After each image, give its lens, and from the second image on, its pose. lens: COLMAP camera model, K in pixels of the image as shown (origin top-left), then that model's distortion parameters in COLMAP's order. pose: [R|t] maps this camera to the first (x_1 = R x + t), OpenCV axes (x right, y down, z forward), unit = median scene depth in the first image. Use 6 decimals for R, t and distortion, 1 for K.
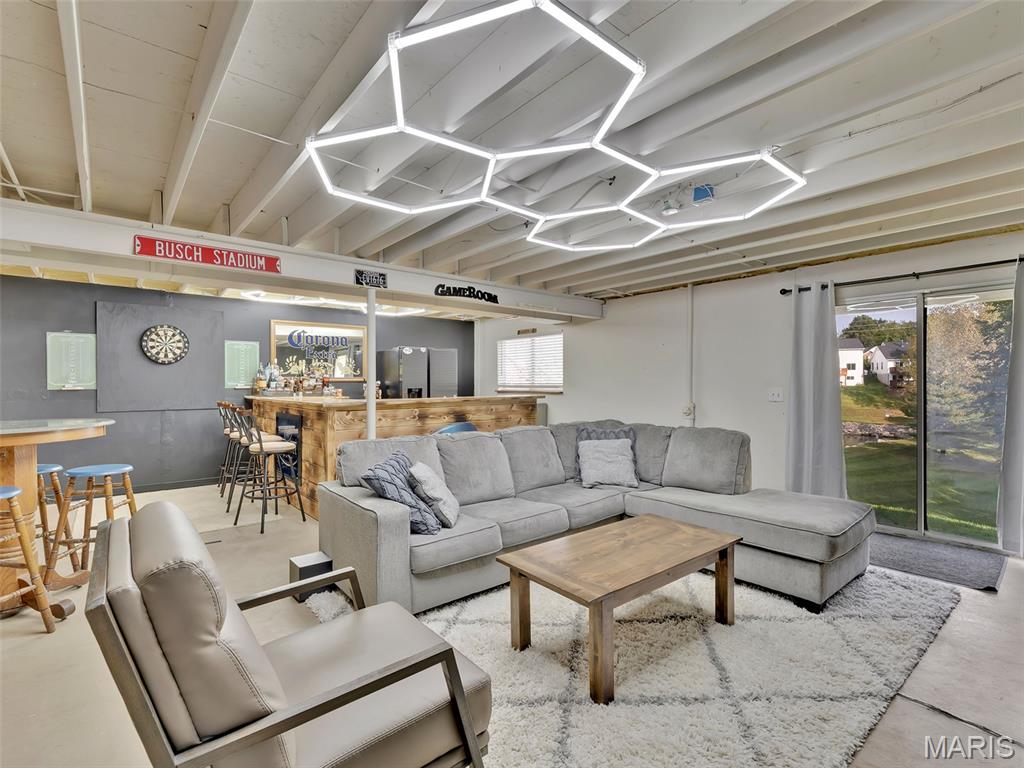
lens RADIAL K [[483.7, 0, 512.0], [0, 483.7, 384.0], [0, 0, 1]] dist [0.008494, -0.000356]
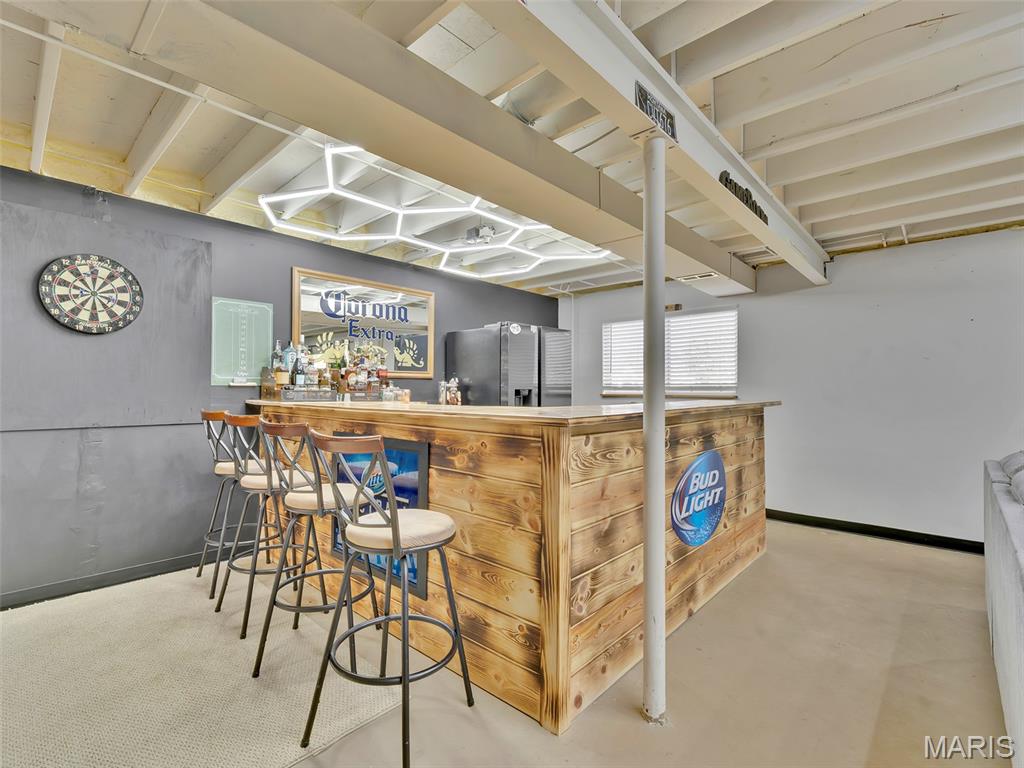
lens RADIAL K [[466.6, 0, 507.1], [0, 466.6, 382.4], [0, 0, 1]] dist [0.000846, 0.000624]
pose [[0.991802, 0.007956, 0.127533, -0.349659], [-0.005274, 0.999758, -0.021351, 0.015616], [-0.127672, 0.020503, 0.991605, 0.469161]]
